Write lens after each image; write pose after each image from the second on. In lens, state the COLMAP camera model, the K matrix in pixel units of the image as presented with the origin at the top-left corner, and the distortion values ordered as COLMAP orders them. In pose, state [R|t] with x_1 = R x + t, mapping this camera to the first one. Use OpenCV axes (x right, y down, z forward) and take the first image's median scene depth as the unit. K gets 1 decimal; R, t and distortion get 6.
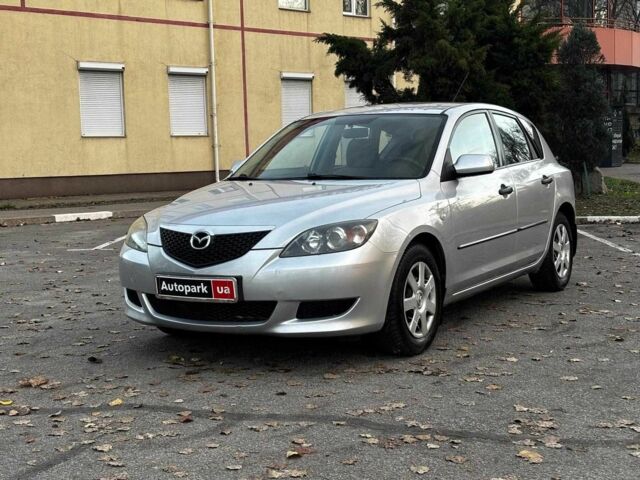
lens RADIAL K [[1046.8, 0, 320.0], [0, 1046.8, 240.0], [0, 0, 1]] dist [0.127578, -0.150026]
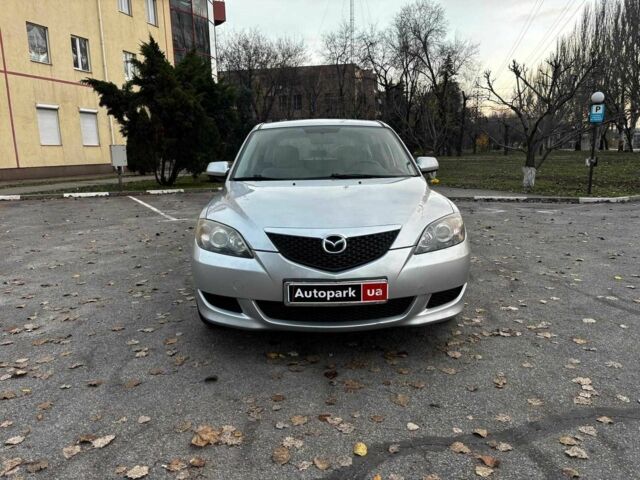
lens RADIAL K [[495.8, 0, 320.0], [0, 495.8, 240.0], [0, 0, 1]] dist [0.061080, -0.069130]
pose [[0.842241, -0.088071, 0.531858, -0.374914], [0.044928, 0.994600, 0.093550, -0.047999], [-0.537225, -0.054896, 0.841651, 0.609661]]
